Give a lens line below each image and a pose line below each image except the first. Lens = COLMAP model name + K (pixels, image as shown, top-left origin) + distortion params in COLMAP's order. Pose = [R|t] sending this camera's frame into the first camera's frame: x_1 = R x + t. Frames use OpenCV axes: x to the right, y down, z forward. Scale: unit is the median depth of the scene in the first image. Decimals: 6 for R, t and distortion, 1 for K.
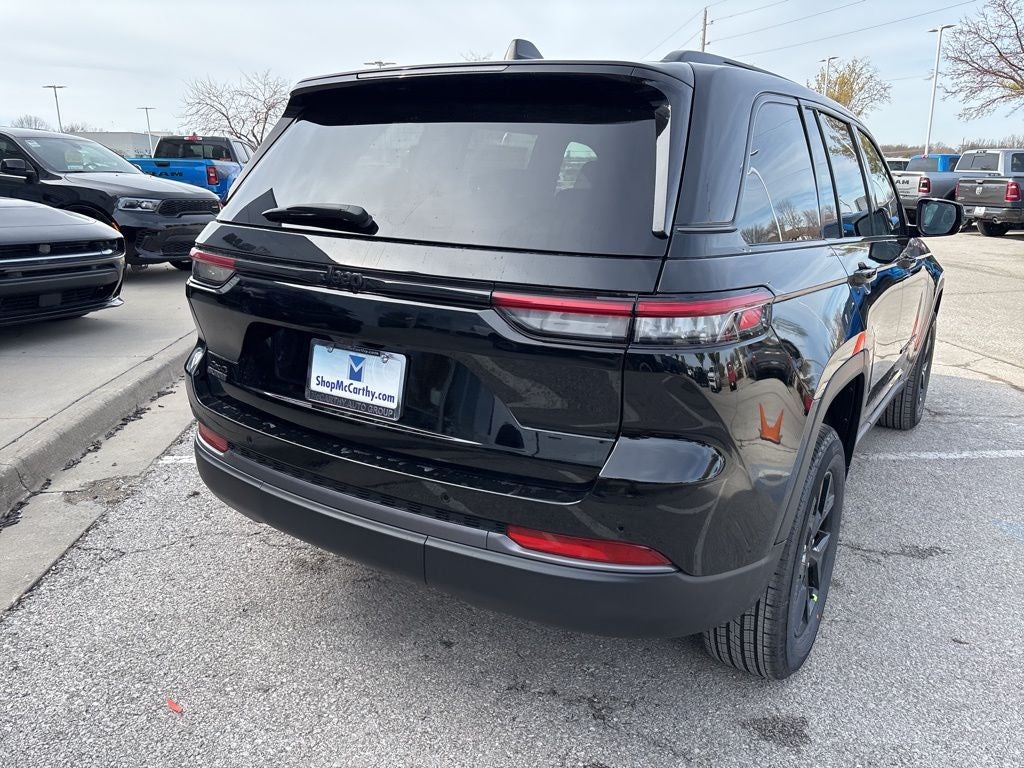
lens RADIAL K [[774.3, 0, 508.2], [0, 774.3, 380.8], [0, 0, 1]] dist [0.047218, -0.054108]
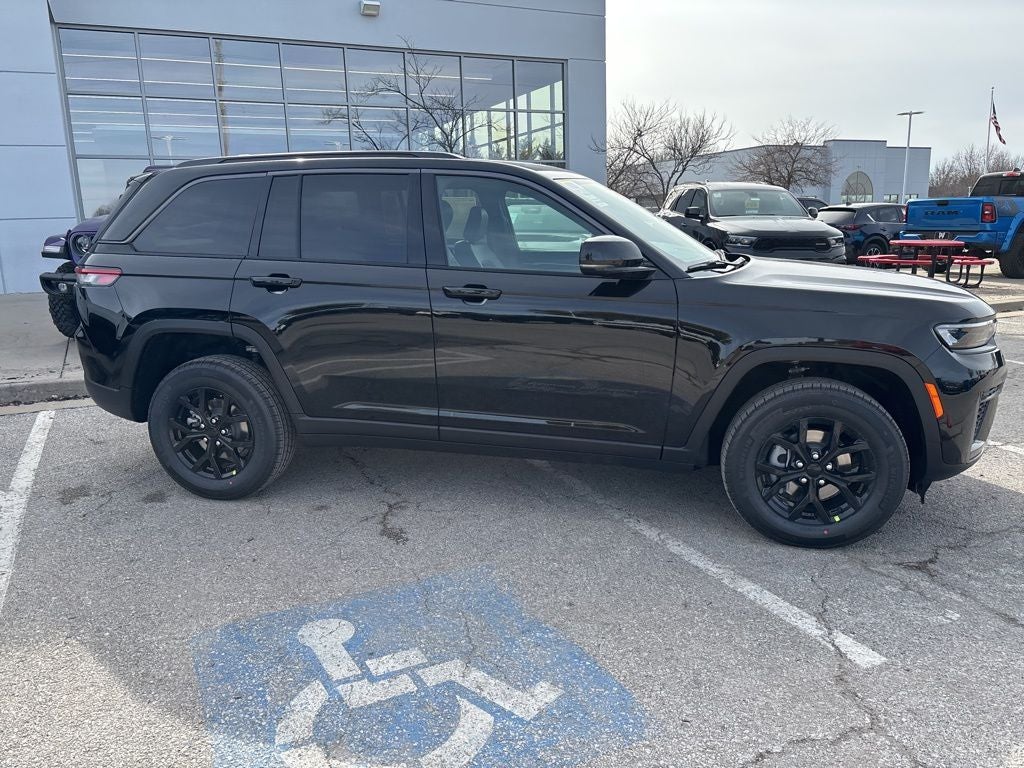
lens RADIAL K [[771.6, 0, 509.0], [0, 771.6, 394.8], [0, 0, 1]] dist [0.051873, -0.062471]
pose [[0.346714, 0.192225, -0.918063, 2.283871], [-0.219871, 0.968160, 0.119678, -0.227391], [0.911837, 0.160361, 0.377940, 0.971079]]
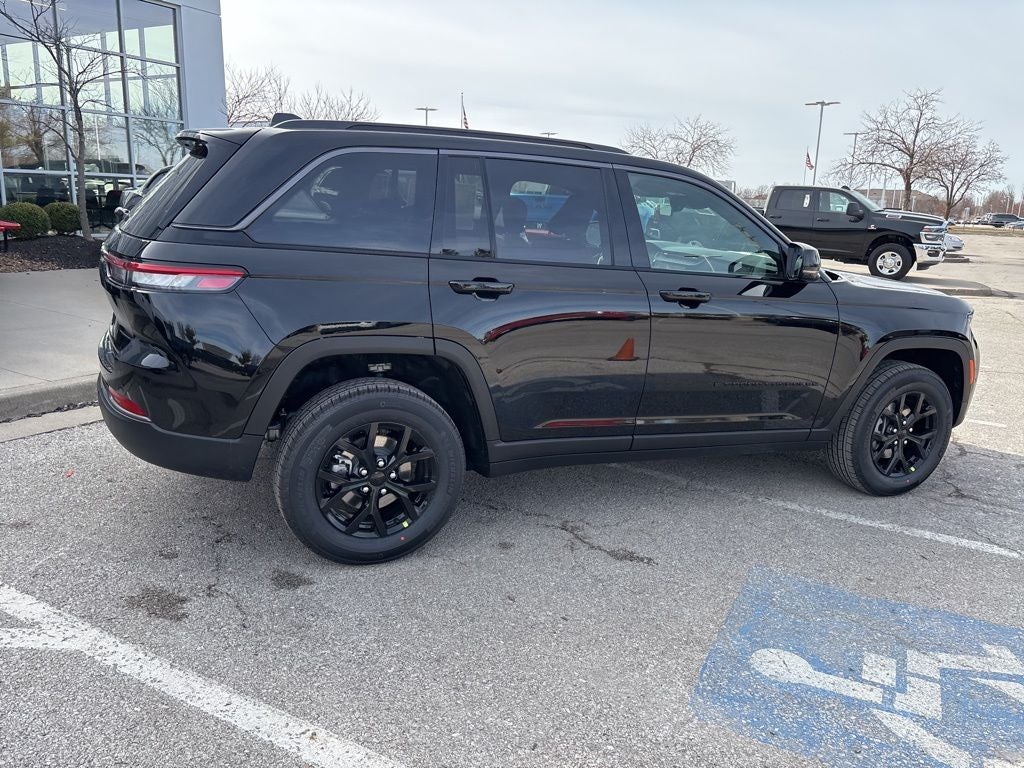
lens RADIAL K [[768.4, 0, 512.0], [0, 768.4, 384.0], [0, 0, 1]] dist [0.061945, -0.075288]
pose [[0.832197, 0.156822, -0.531841, 1.316311], [-0.178878, 0.983818, 0.010196, -0.000192], [0.524834, 0.086650, 0.846783, -0.030772]]
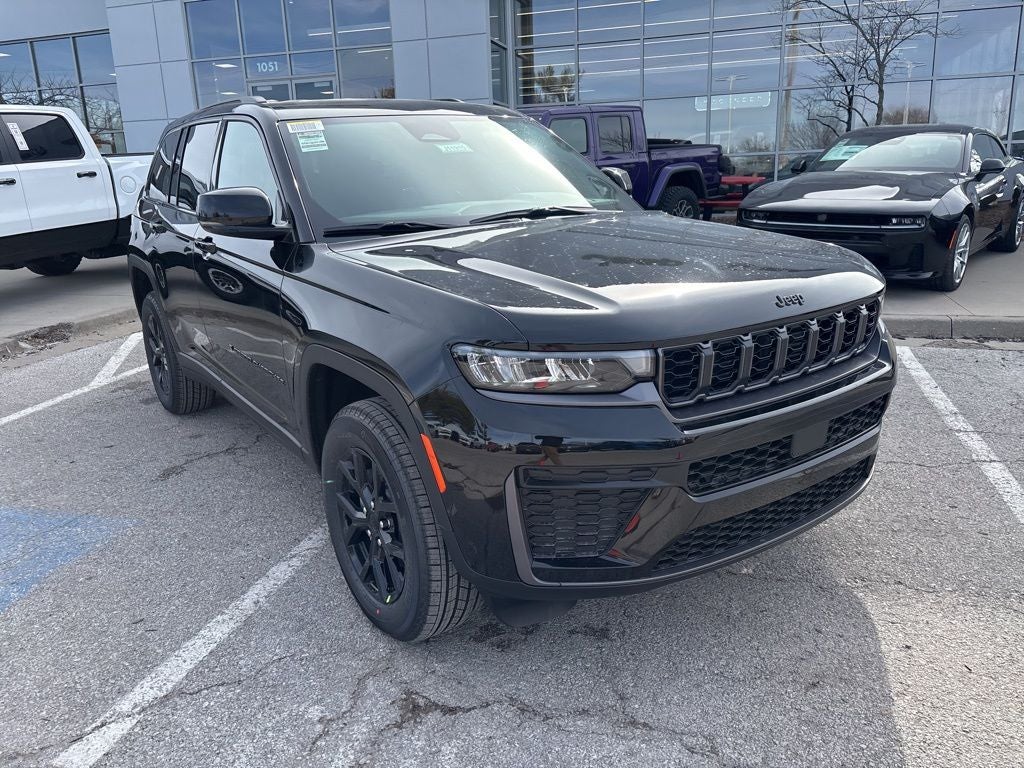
lens RADIAL K [[772.2, 0, 506.5], [0, 772.2, 388.5], [0, 0, 1]] dist [0.050267, -0.060984]
pose [[-0.375630, 0.251360, -0.892032, 1.976709], [-0.207724, 0.915193, 0.345358, -0.624315], [0.903190, 0.315024, -0.291561, 2.549789]]
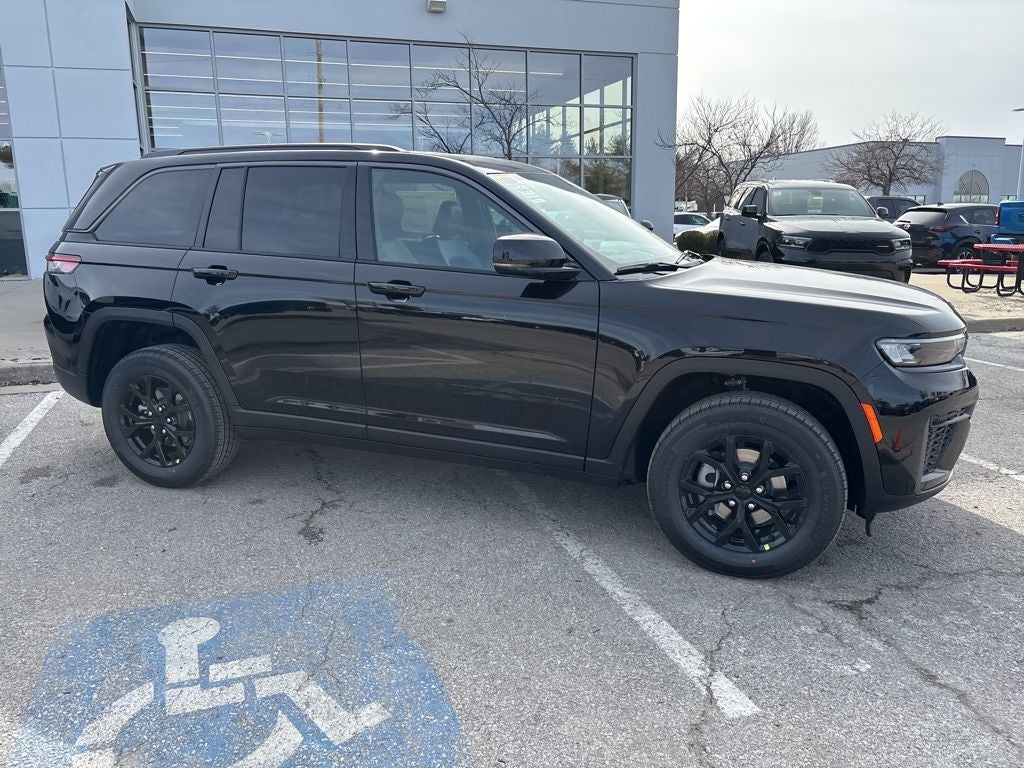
lens RADIAL K [[774.3, 0, 508.2], [0, 774.3, 380.8], [0, 0, 1]] dist [0.047218, -0.054108]
pose [[0.229621, 0.192807, -0.953991, 2.322639], [-0.244593, 0.960157, 0.135181, -0.313318], [0.942045, 0.202299, 0.267631, 1.304481]]
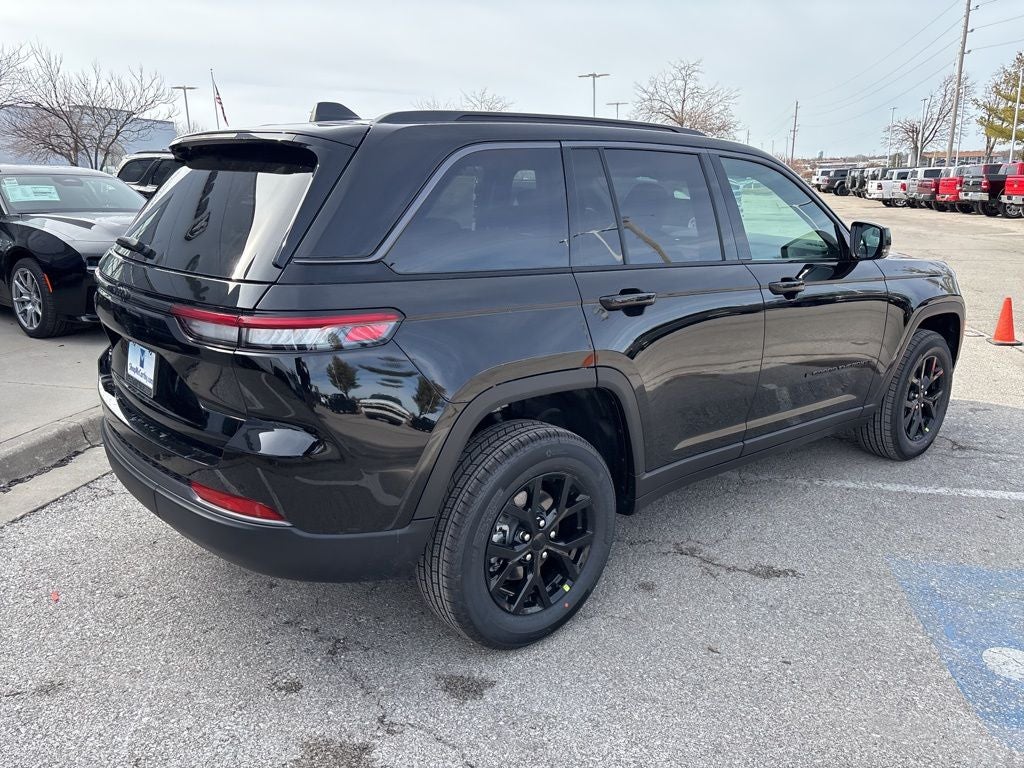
lens RADIAL K [[774.3, 0, 508.2], [0, 774.3, 380.8], [0, 0, 1]] dist [0.047218, -0.054108]
pose [[0.956958, 0.057653, -0.284441, 0.672968], [-0.059889, 0.998205, 0.000838, -0.013633], [0.283979, 0.016233, 0.958693, -0.101084]]
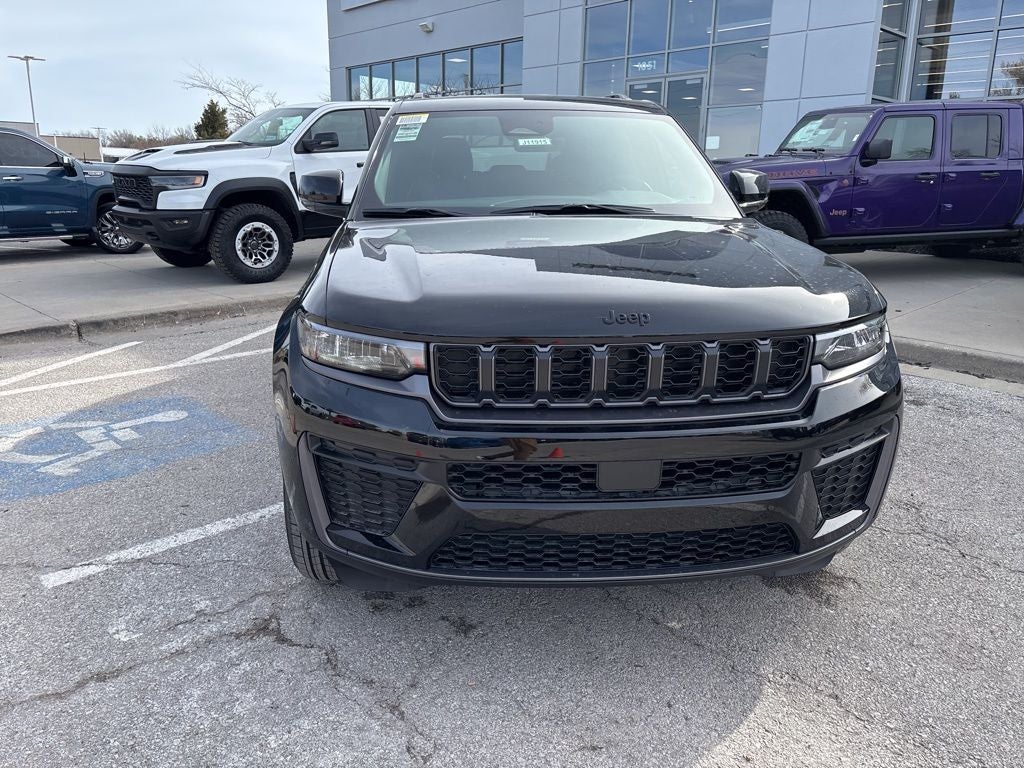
lens RADIAL K [[774.3, 0, 508.2], [0, 774.3, 380.8], [0, 0, 1]] dist [0.047218, -0.054108]
pose [[-0.790716, 0.138325, -0.596351, 1.593452], [-0.175337, 0.882156, 0.437101, -0.756198], [0.586537, 0.450185, -0.673281, 3.078893]]
